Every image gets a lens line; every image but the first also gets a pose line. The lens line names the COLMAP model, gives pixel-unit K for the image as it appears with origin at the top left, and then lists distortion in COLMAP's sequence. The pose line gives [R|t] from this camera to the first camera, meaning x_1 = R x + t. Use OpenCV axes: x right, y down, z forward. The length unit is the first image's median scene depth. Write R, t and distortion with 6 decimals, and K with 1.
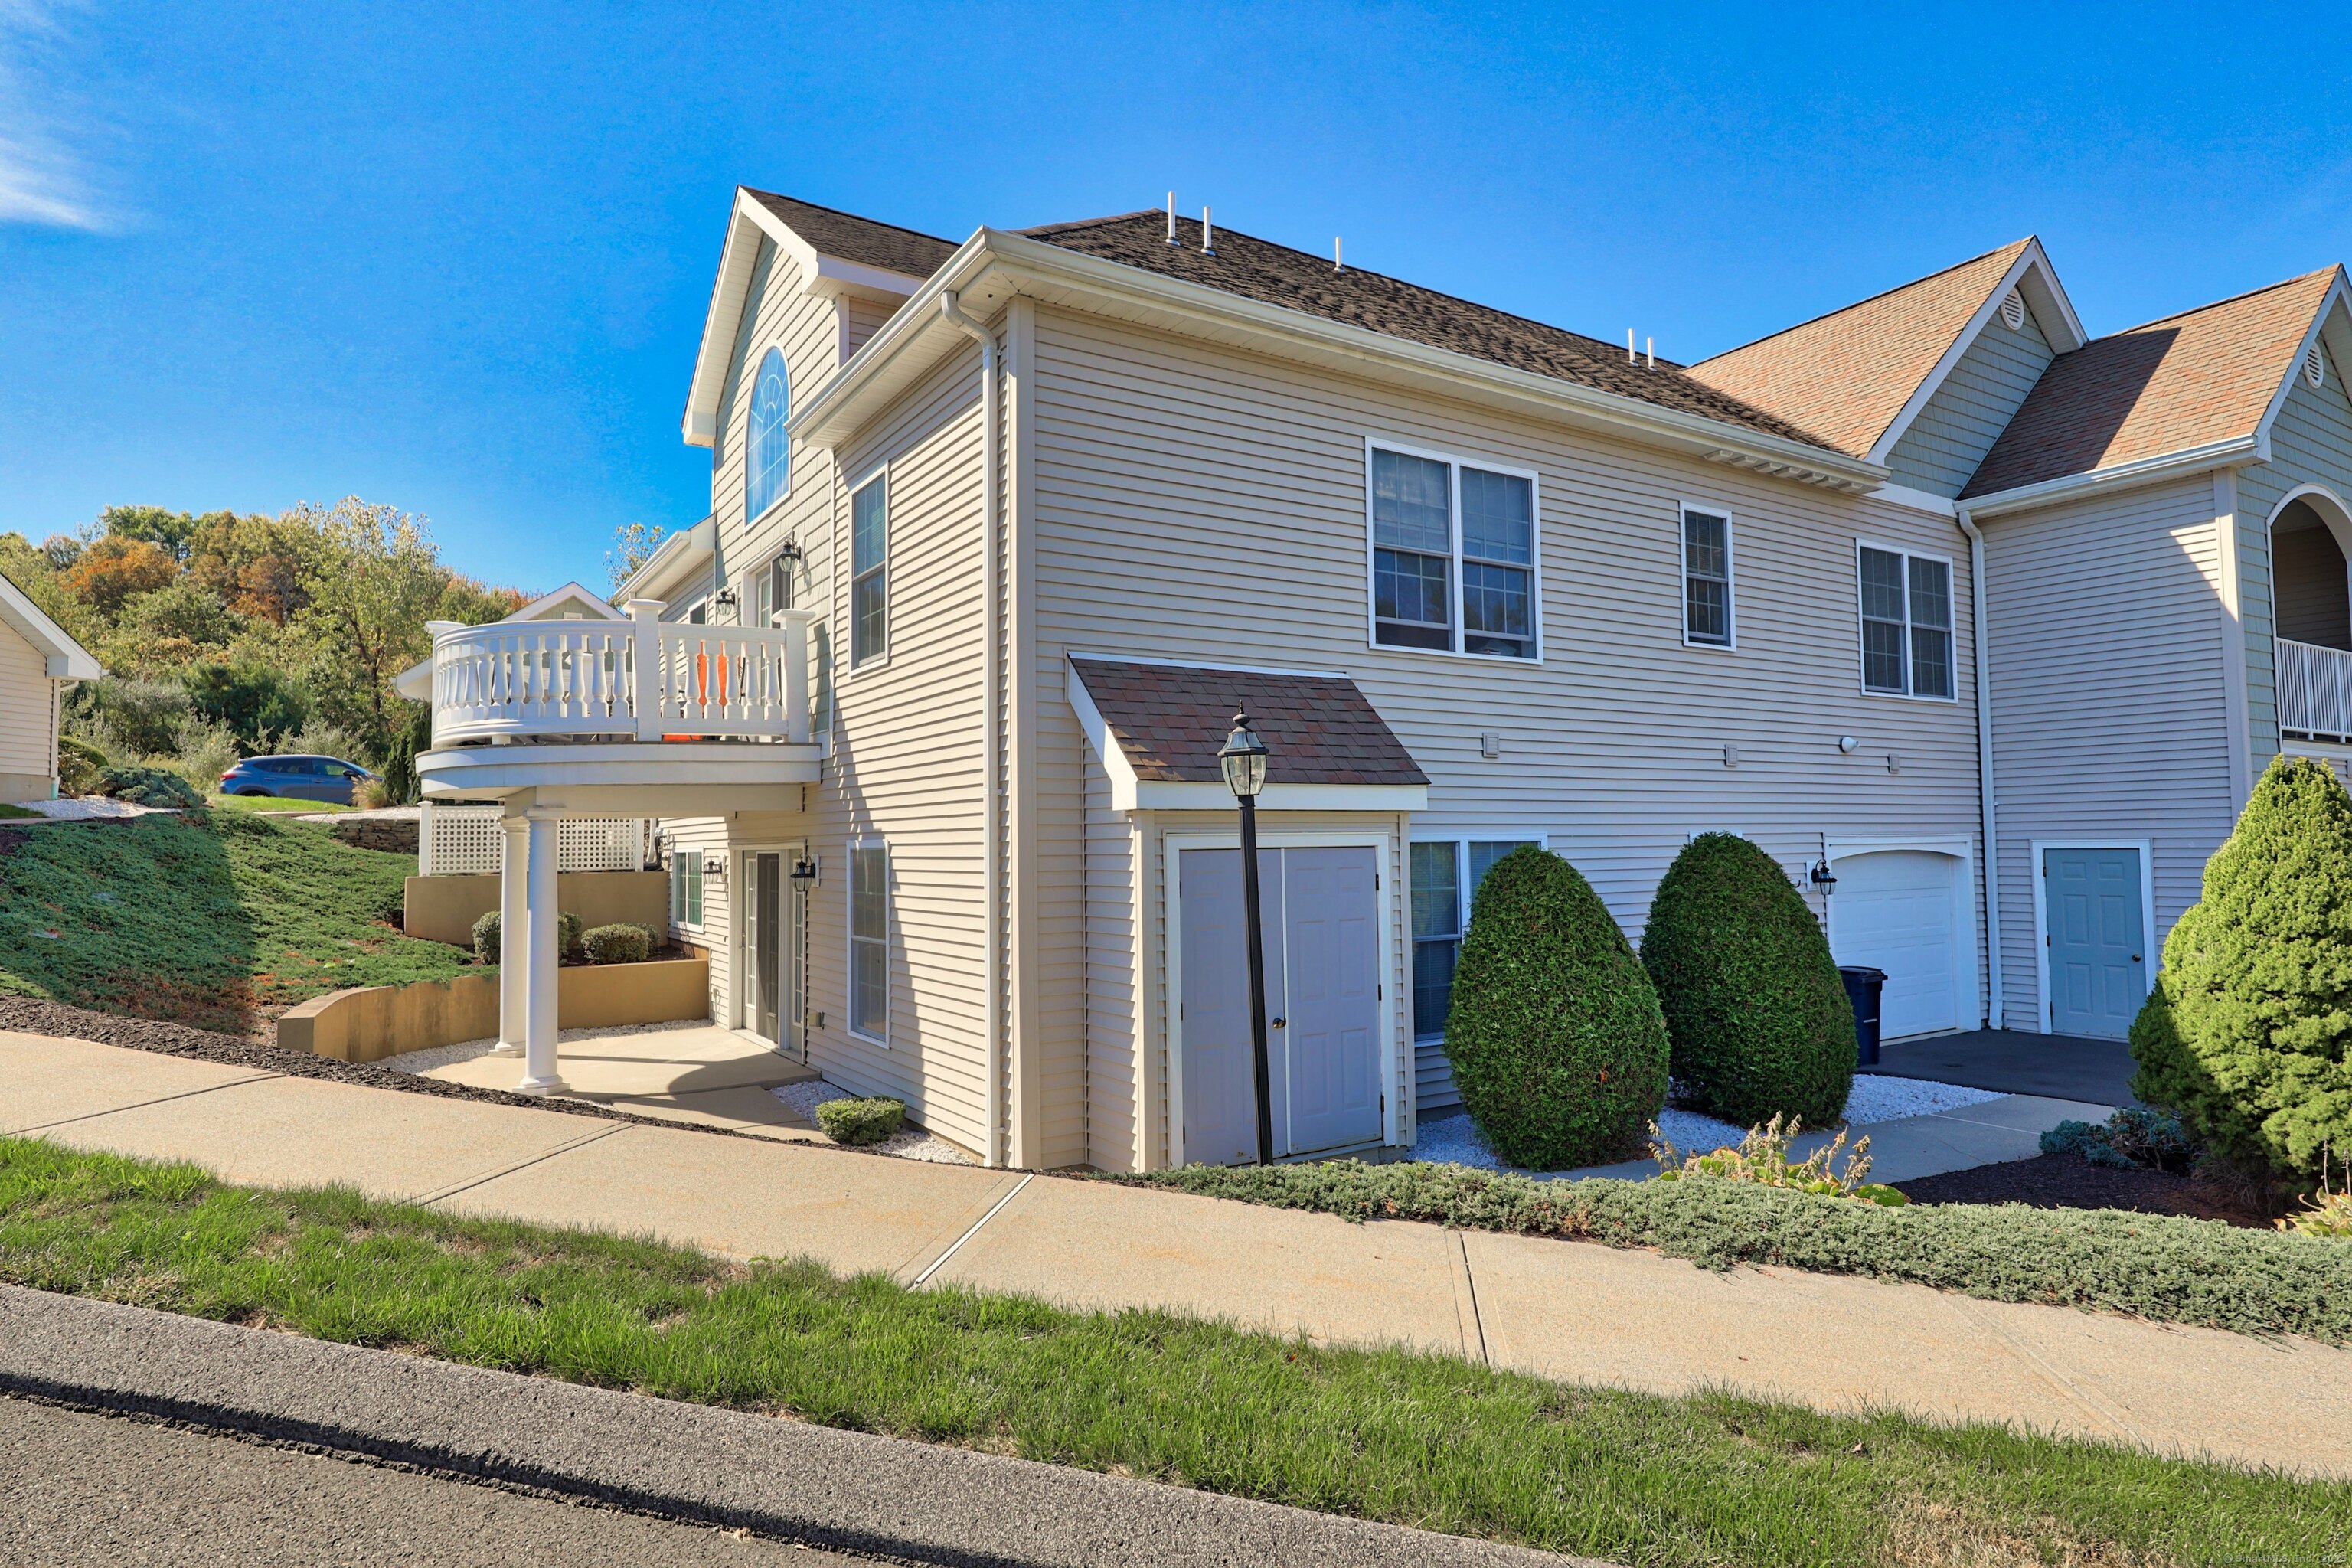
lens RADIAL K [[1293.4, 0, 1176.0], [0, 1293.4, 784.0], [0, 0, 1]] dist [0.000967, 0.001863]
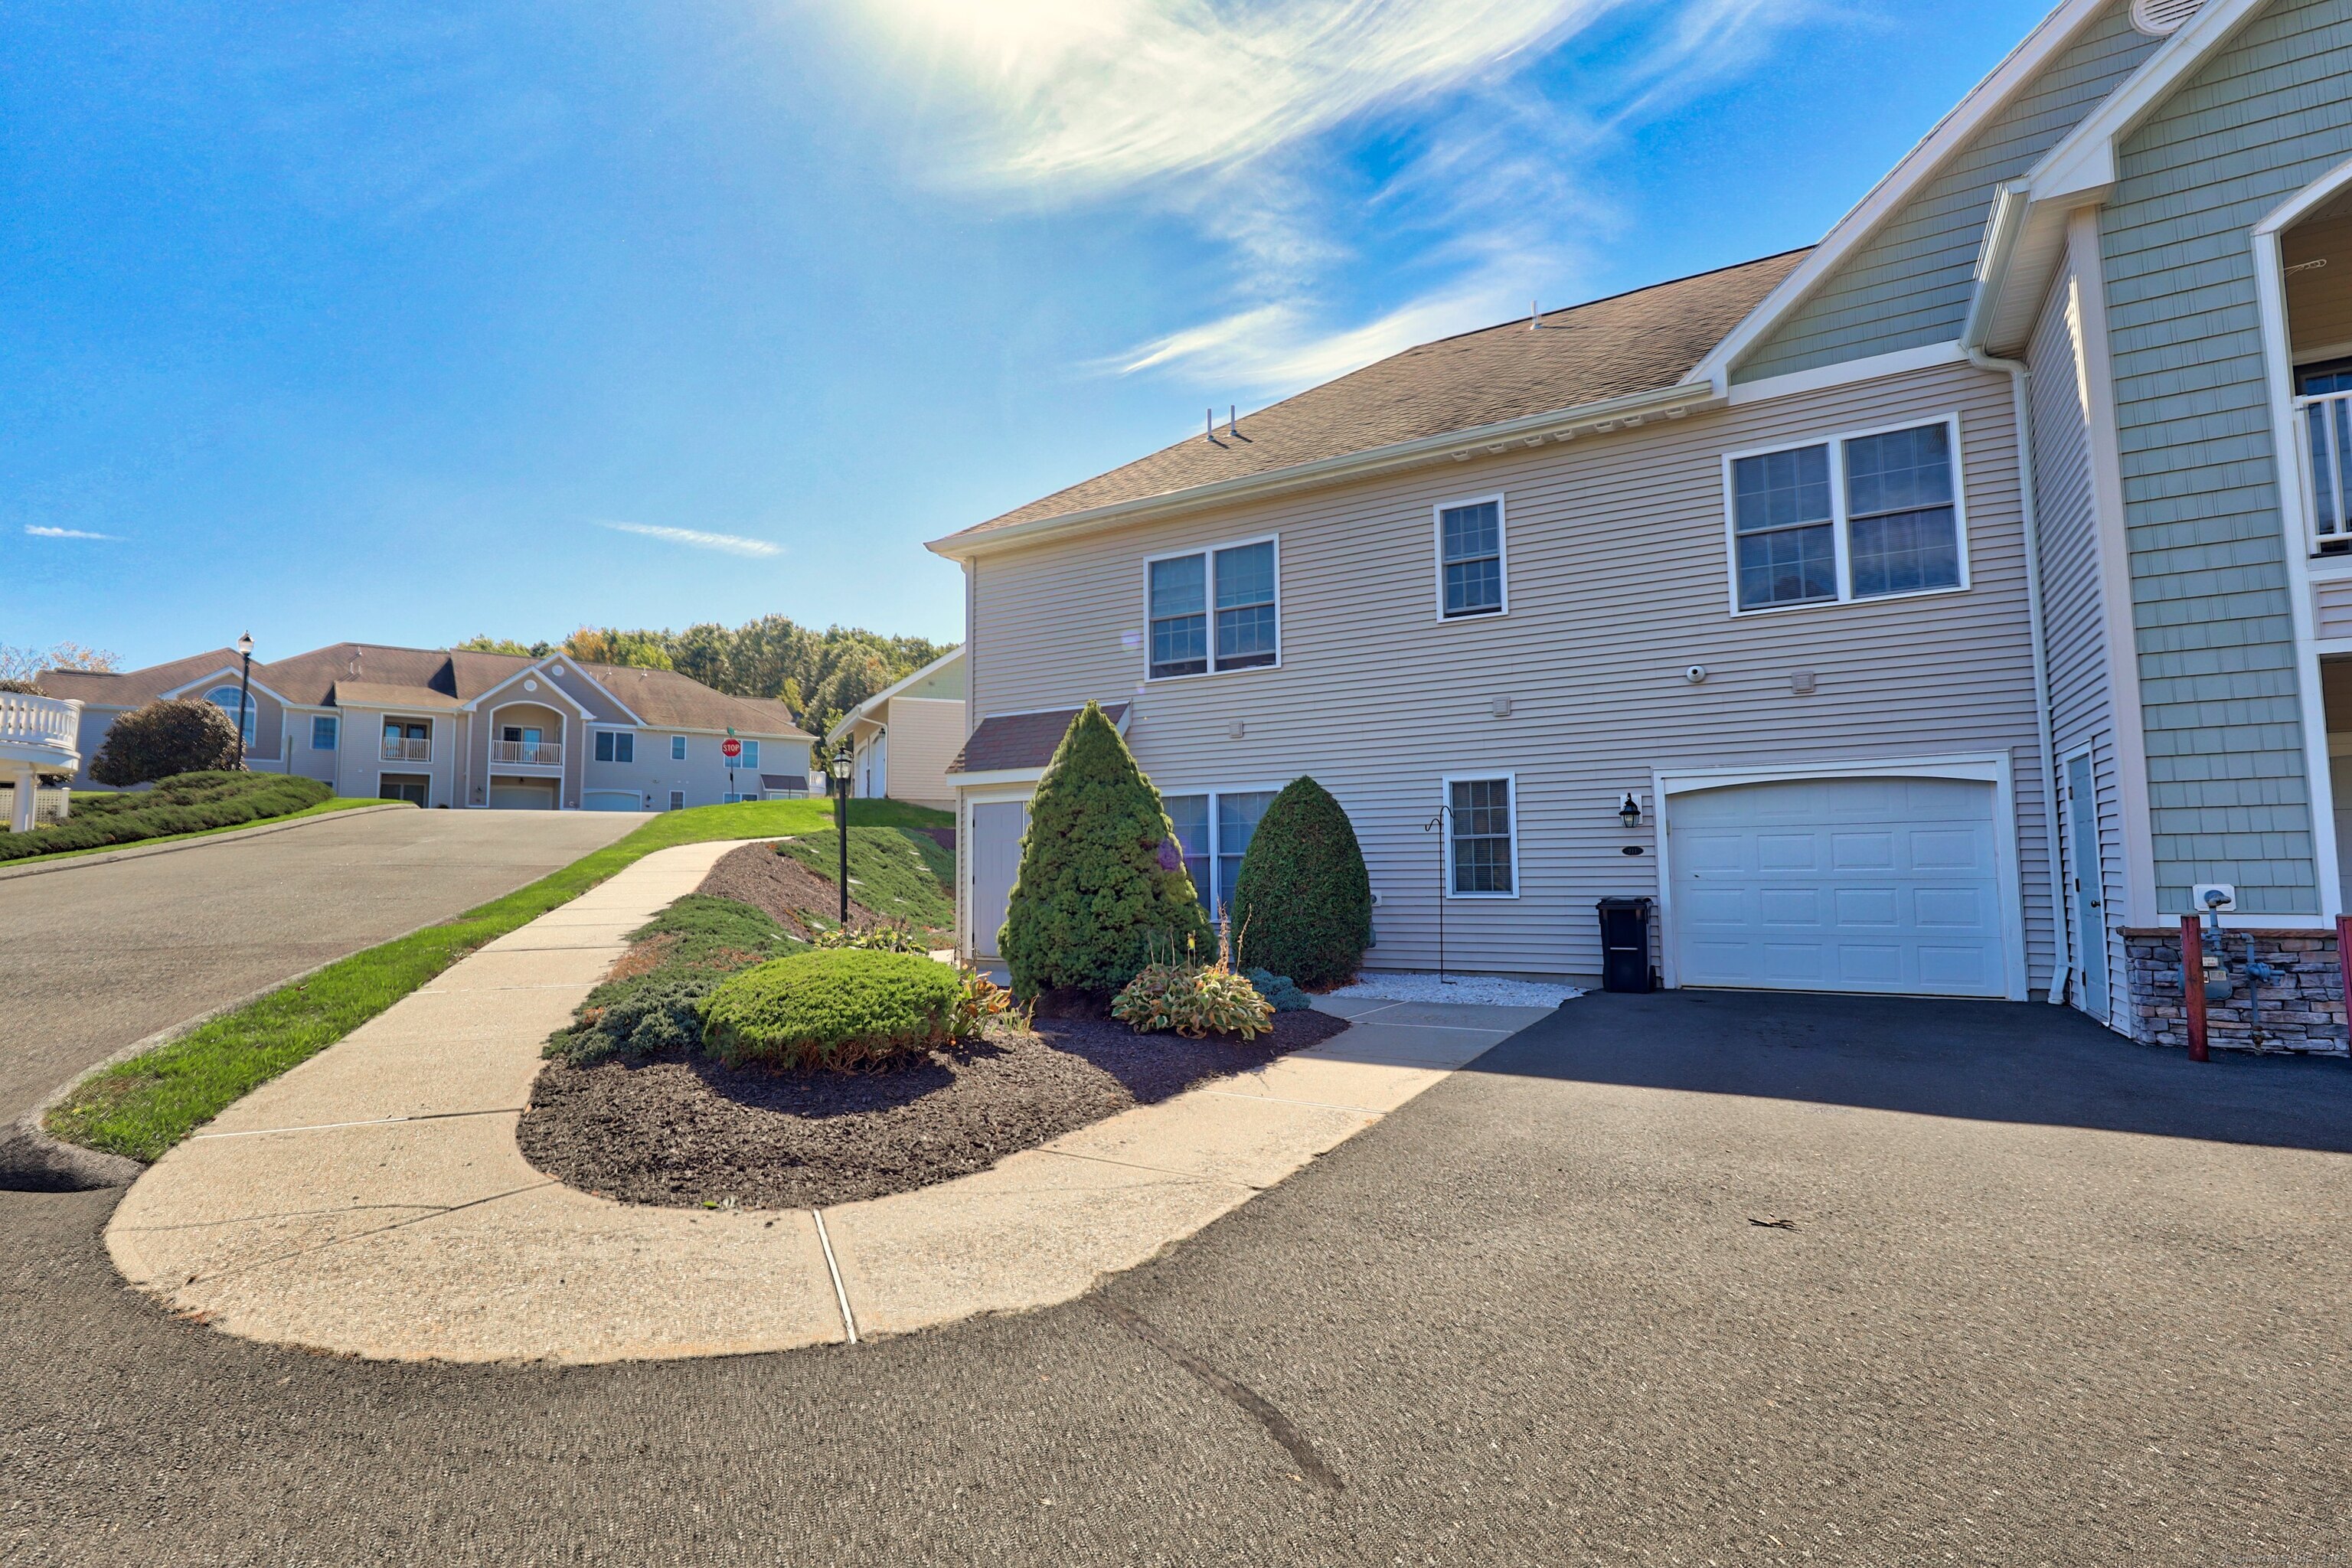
lens RADIAL K [[1105.2, 0, 1172.3], [0, 1105.2, 779.3], [0, 0, 1]] dist [0.003287, -0.000494]
pose [[0.469547, -0.070030, -0.880126, 1.270006], [0.047402, 0.997411, -0.054074, 0.089559], [0.881634, -0.016330, 0.471651, 0.313067]]
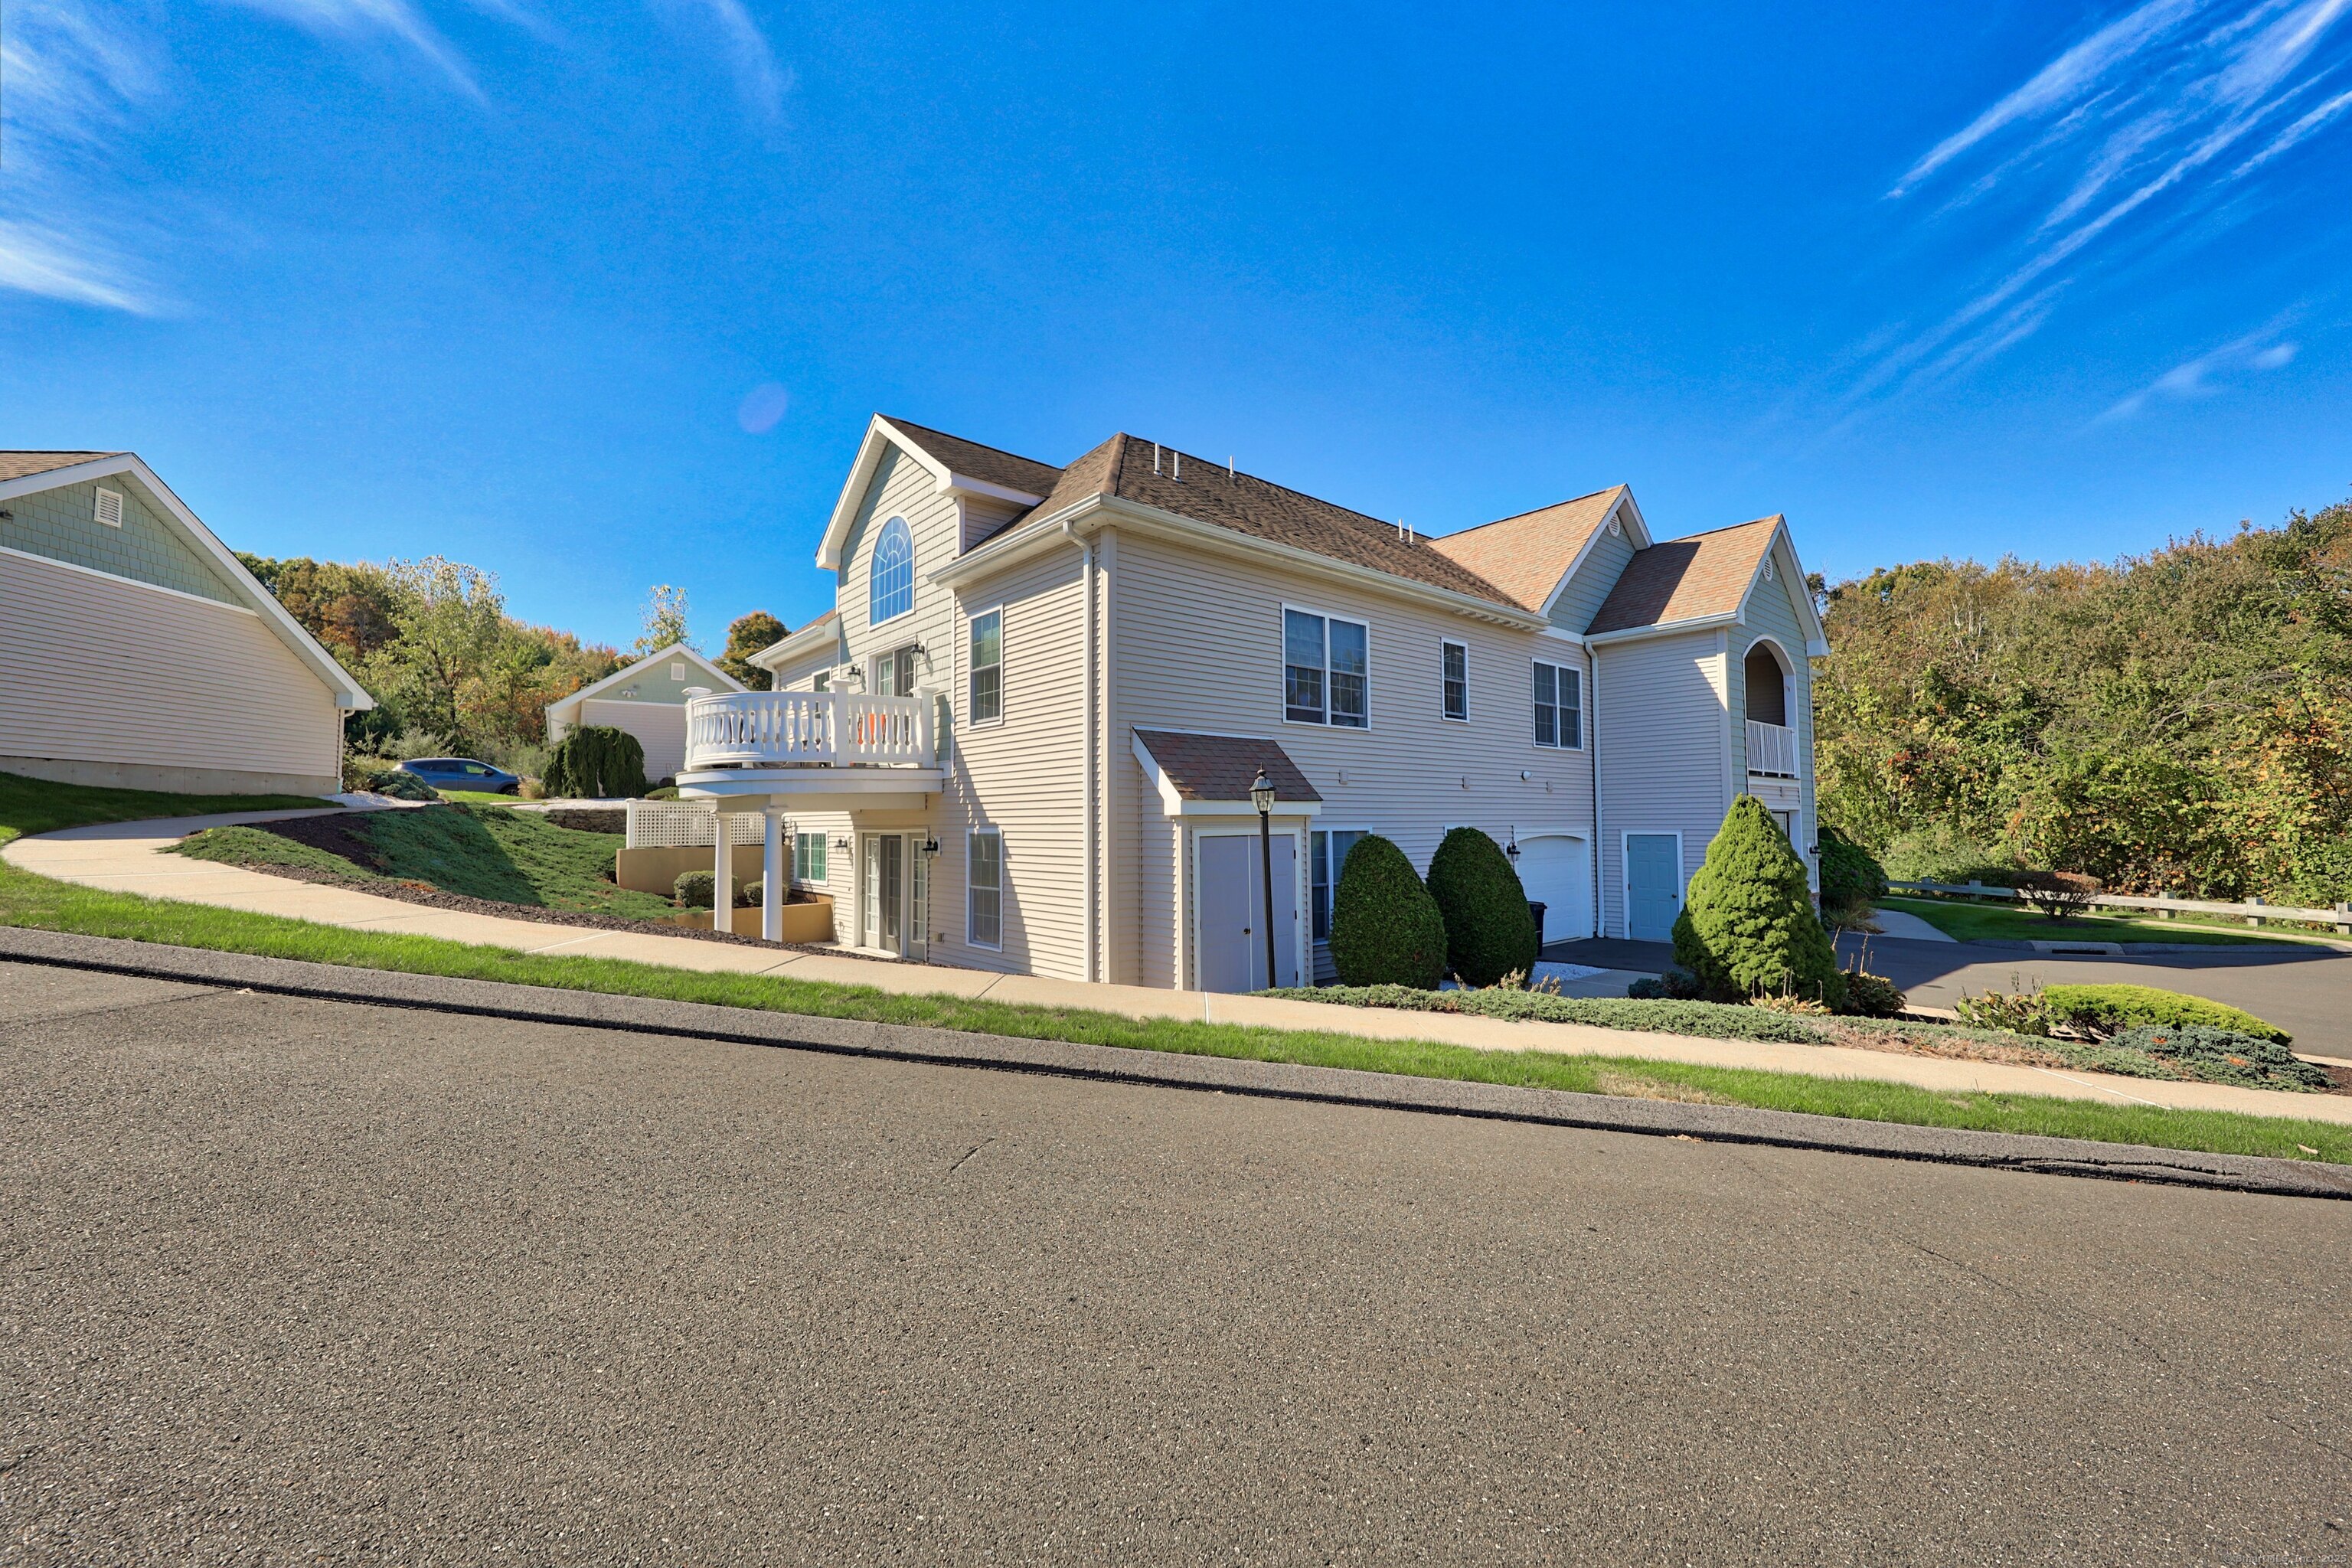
lens RADIAL K [[919.6, 0, 1176.0], [0, 919.6, 784.0], [0, 0, 1]] dist [0.001773, -0.000088]
pose [[0.989812, 0.011895, 0.141882, -0.155144], [-0.012322, 0.999922, 0.002132, -0.018891], [-0.141845, -0.003858, 0.989881, -0.203761]]
